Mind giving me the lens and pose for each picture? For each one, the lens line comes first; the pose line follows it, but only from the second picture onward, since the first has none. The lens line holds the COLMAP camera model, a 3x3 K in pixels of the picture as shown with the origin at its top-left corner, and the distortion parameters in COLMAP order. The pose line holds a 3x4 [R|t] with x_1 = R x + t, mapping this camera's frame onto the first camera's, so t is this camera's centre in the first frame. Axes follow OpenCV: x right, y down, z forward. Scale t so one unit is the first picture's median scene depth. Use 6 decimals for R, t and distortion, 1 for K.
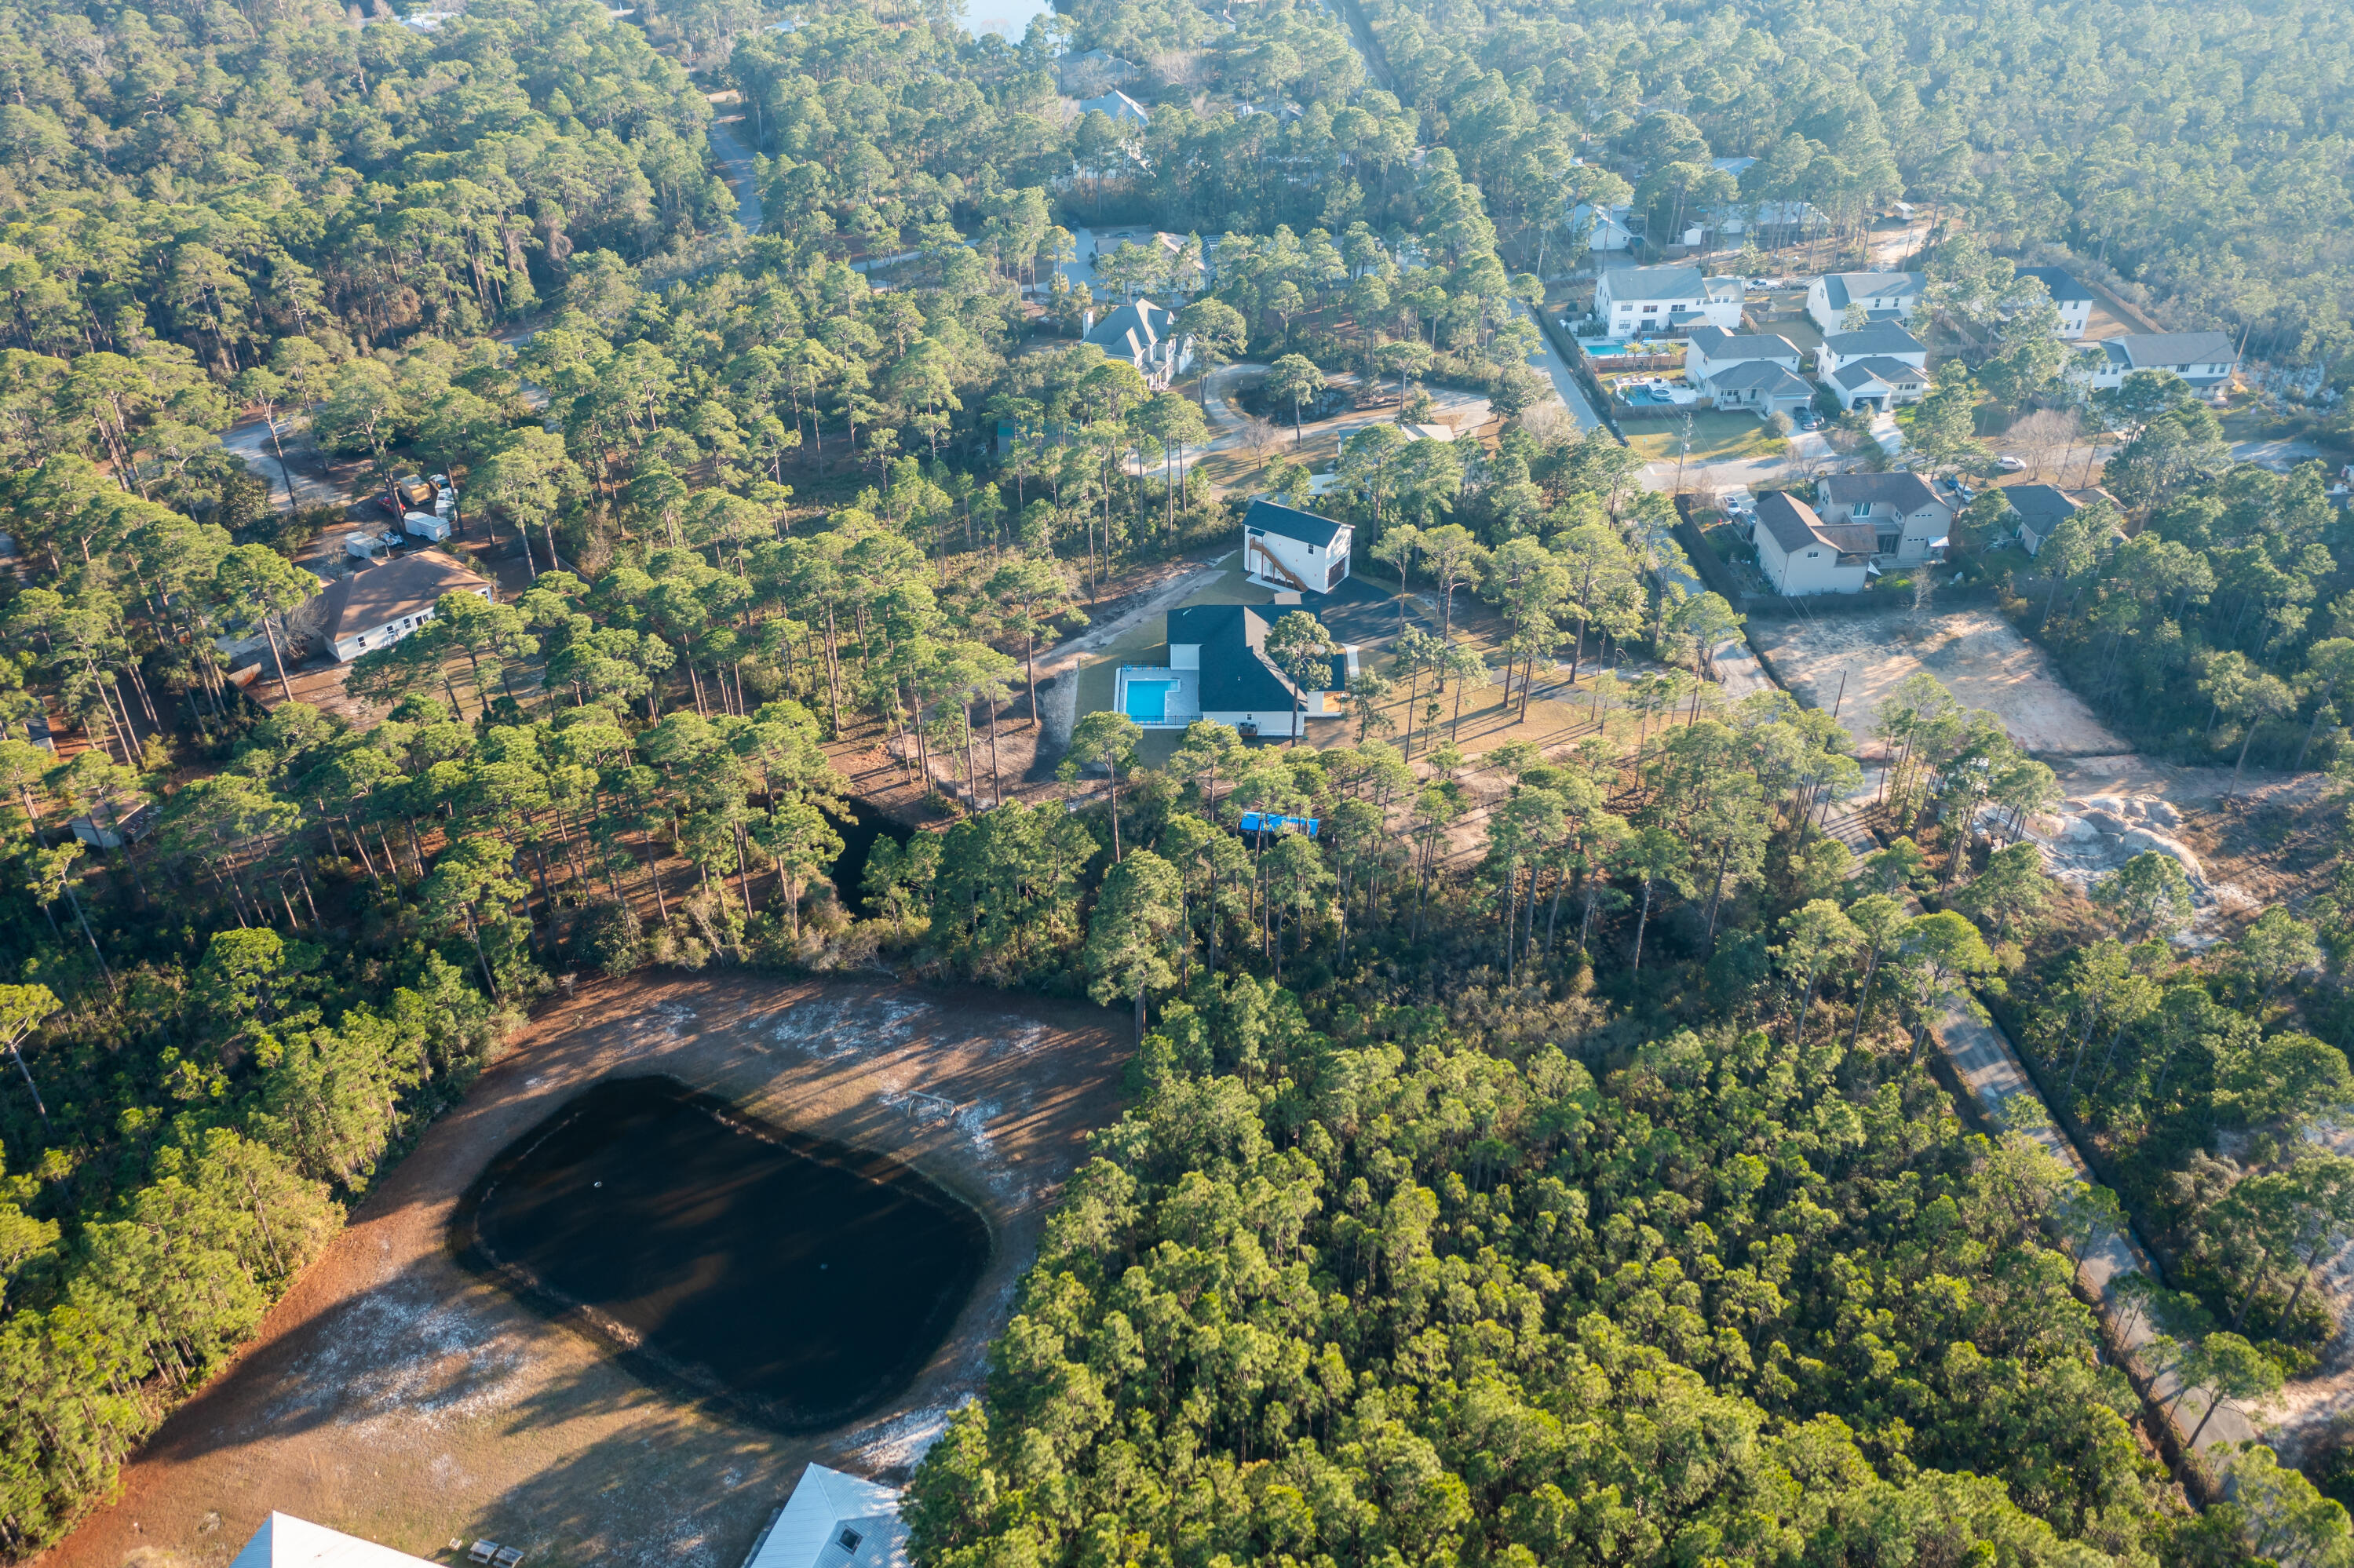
lens RADIAL K [[1877.2, 0, 1177.0], [0, 1877.2, 784.0], [0, 0, 1]] dist [-0.007751, 0.004994]
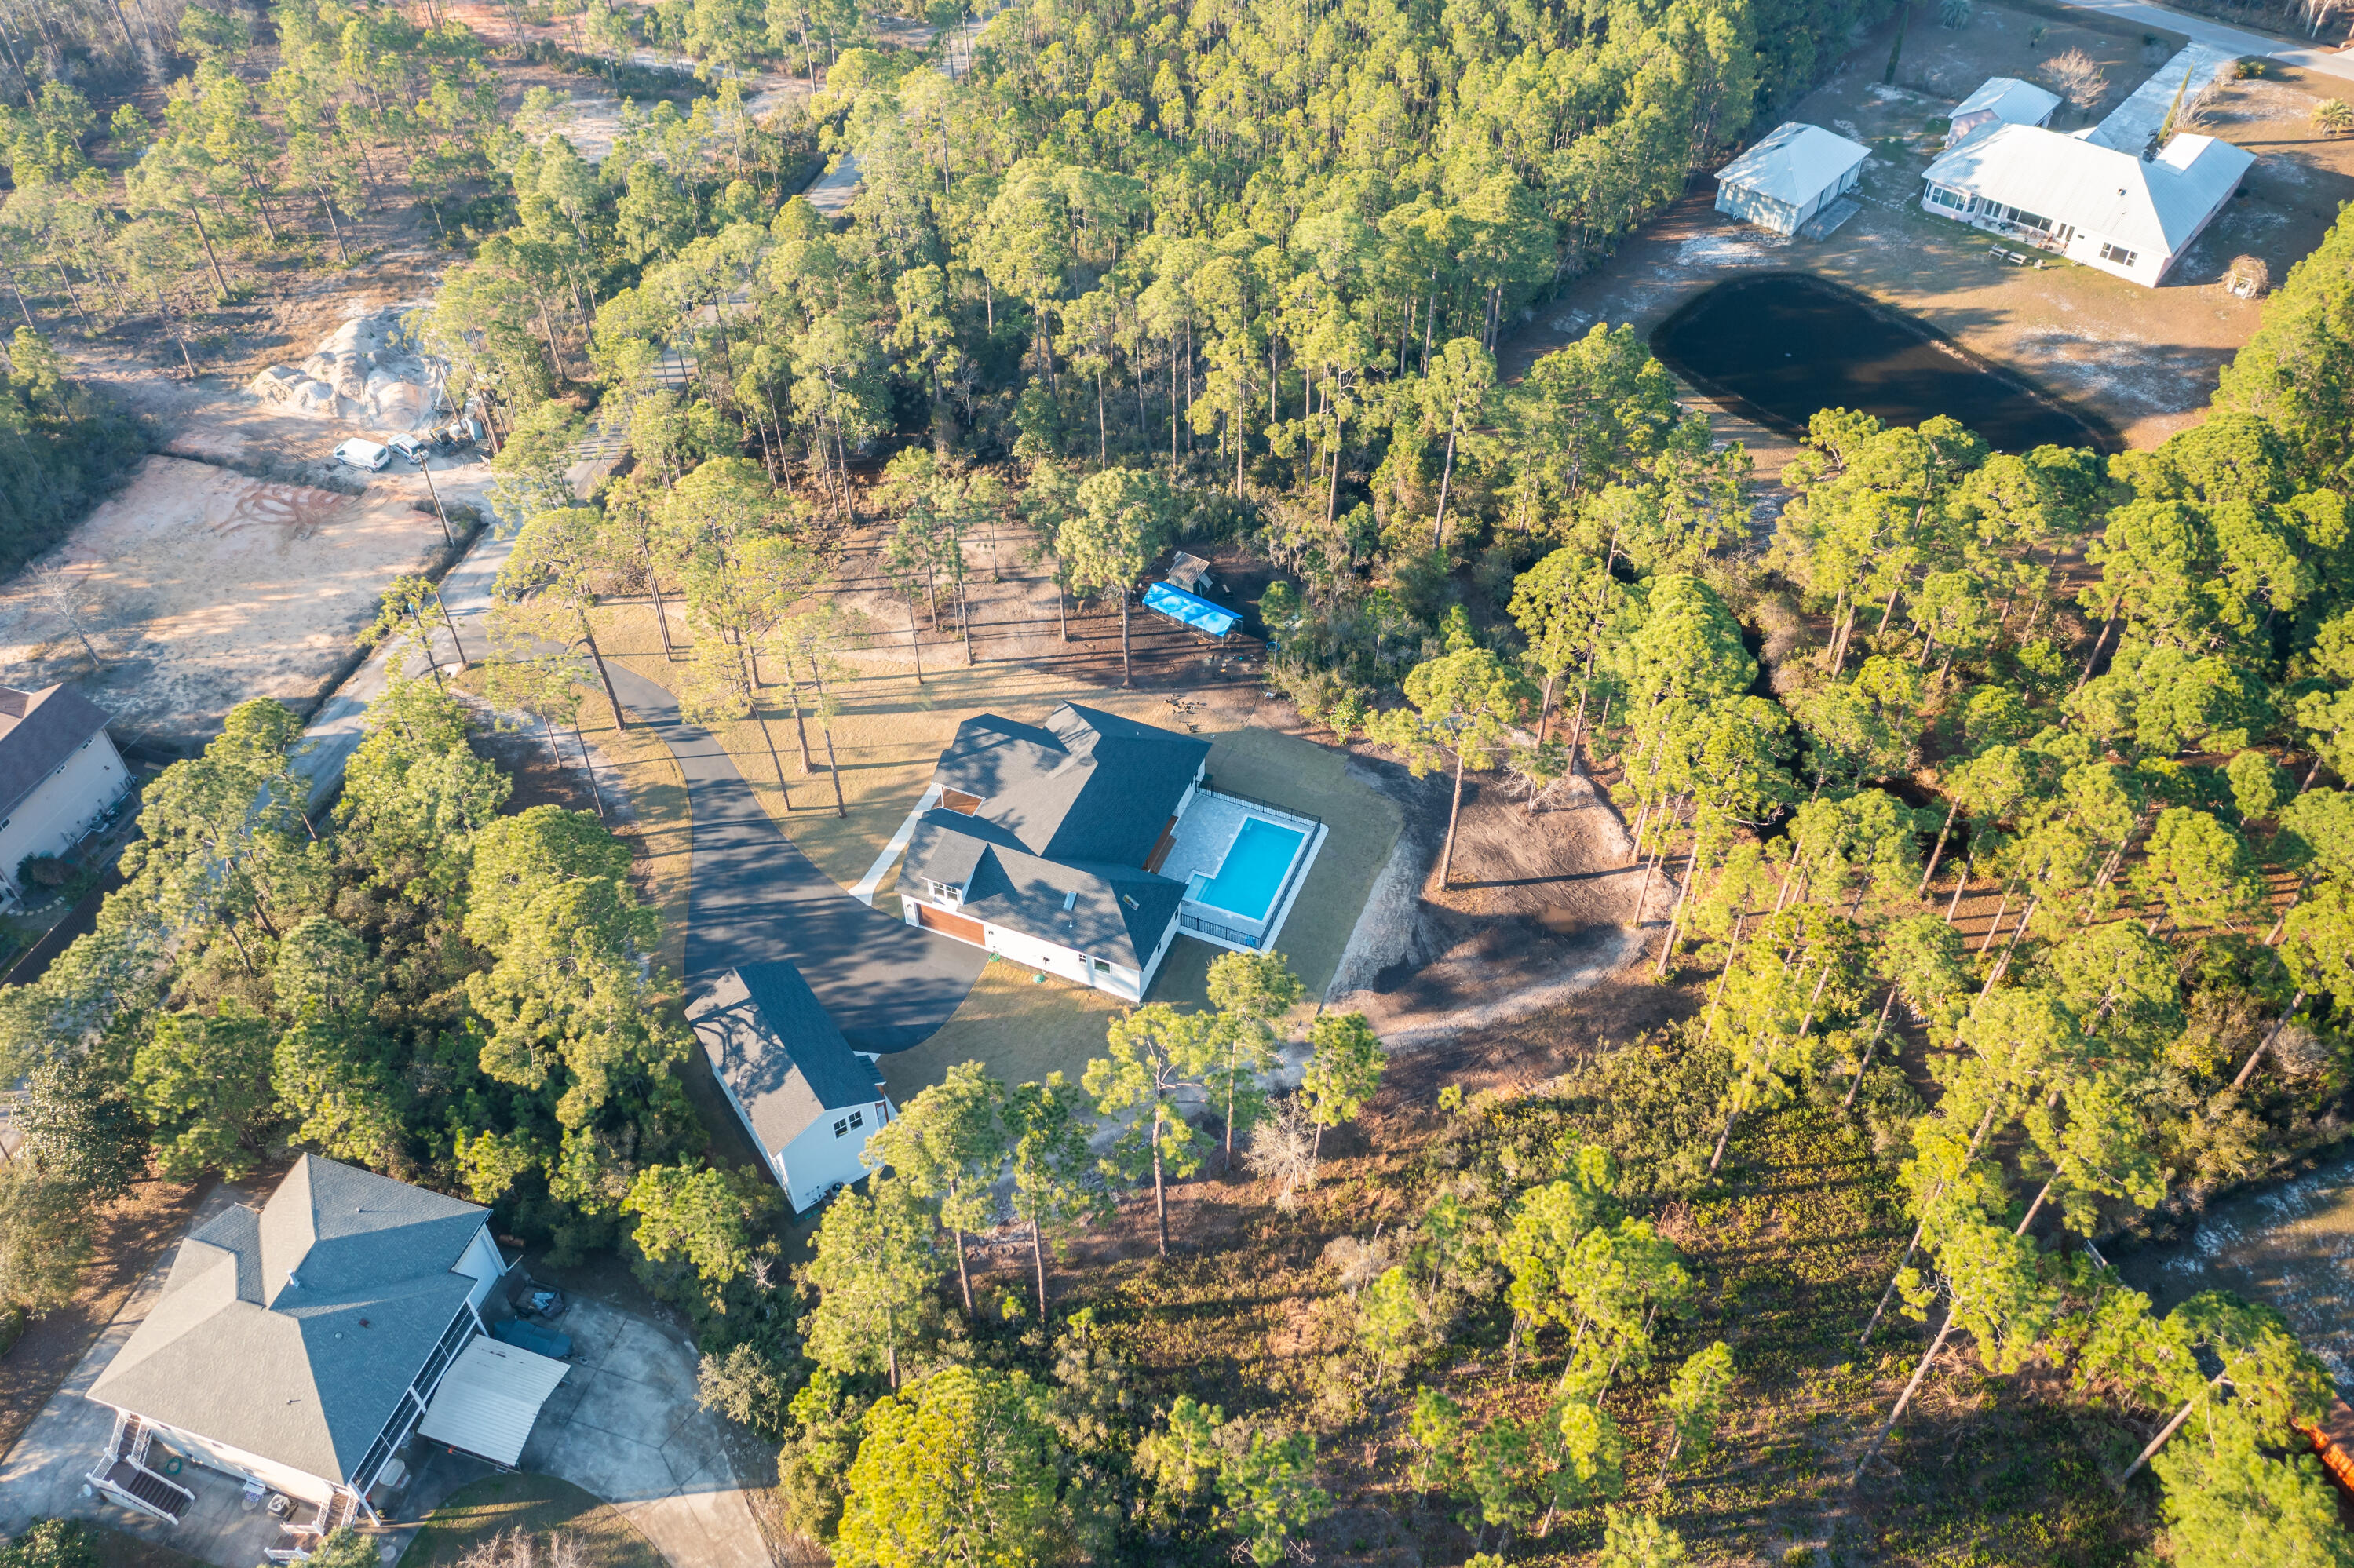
lens RADIAL K [[1878.0, 0, 1168.7], [0, 1878.0, 761.4], [0, 0, 1]] dist [-0.007755, 0.003511]
pose [[-0.928987, -0.249002, 0.273827, -0.143074], [0.218601, 0.227869, 0.948836, -0.610553], [-0.298659, 0.941315, -0.157256, 1.029489]]
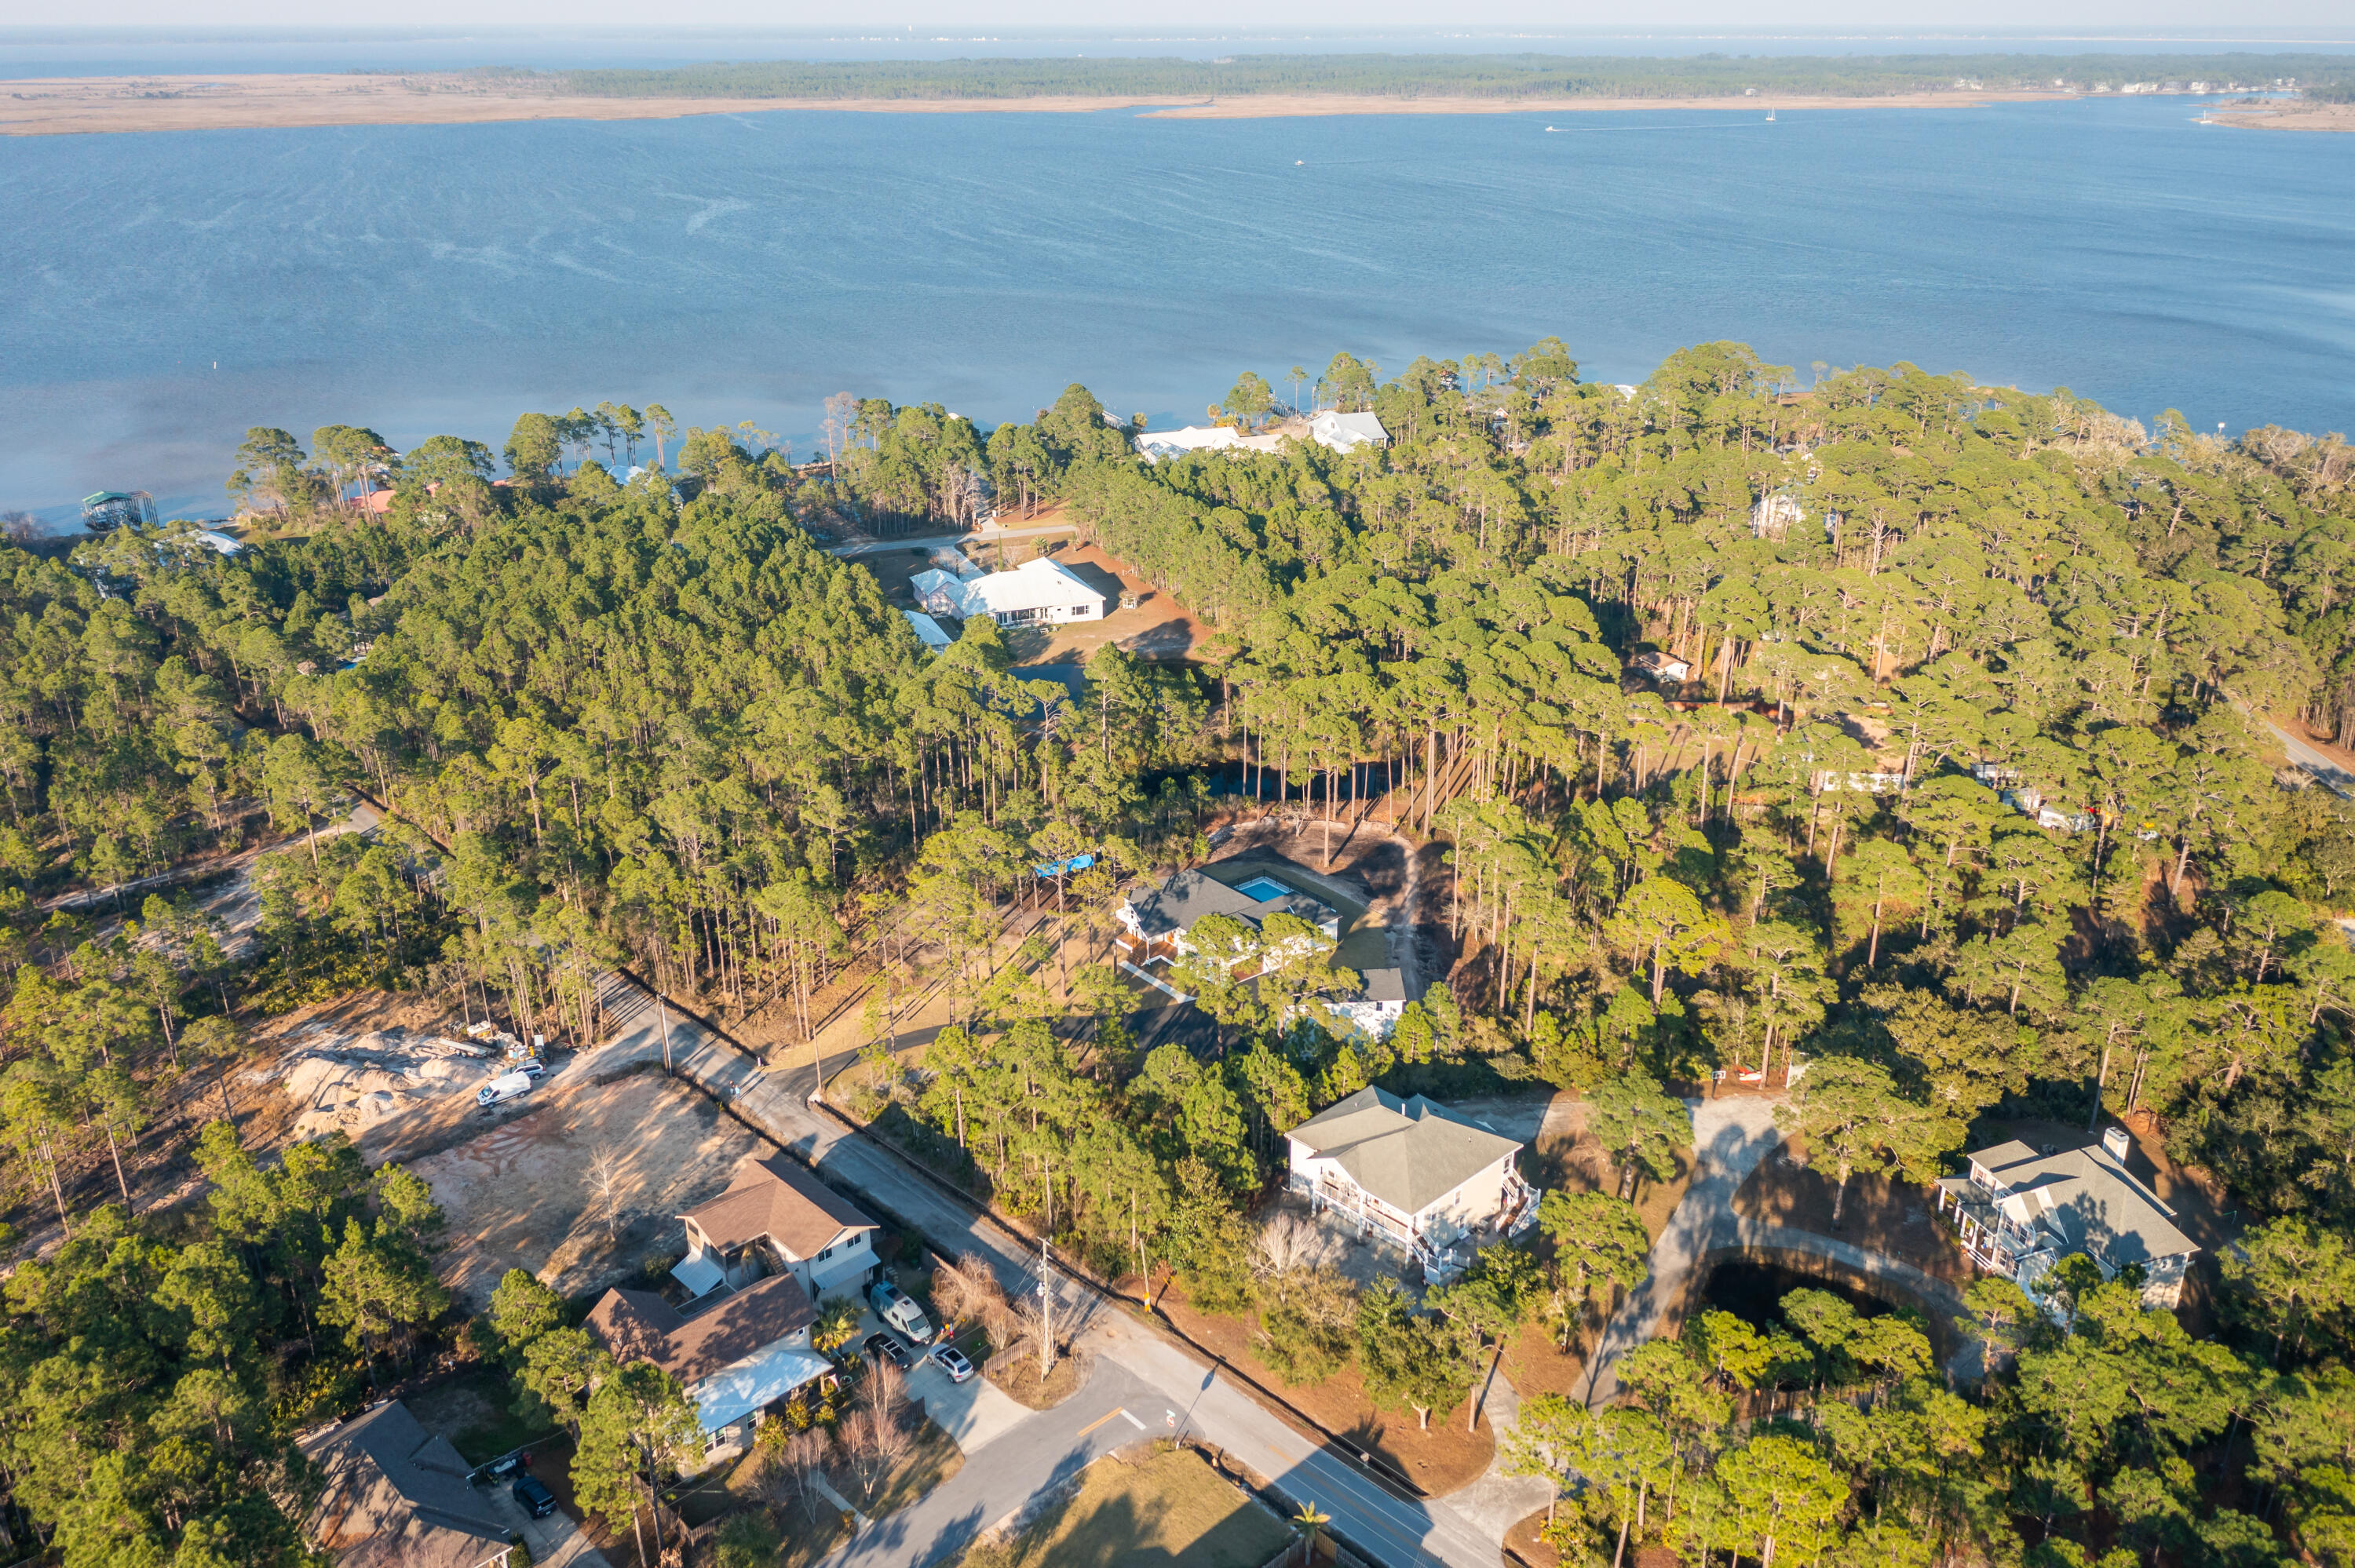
lens RADIAL K [[1877.9, 0, 1177.5], [0, 1877.9, 784.0], [0, 0, 1]] dist [-0.007751, 0.004994]
pose [[-0.761667, 0.256560, -0.595013, 0.621295], [-0.352296, 0.606727, 0.712580, -0.794196], [0.543830, 0.752369, -0.371739, 1.267248]]
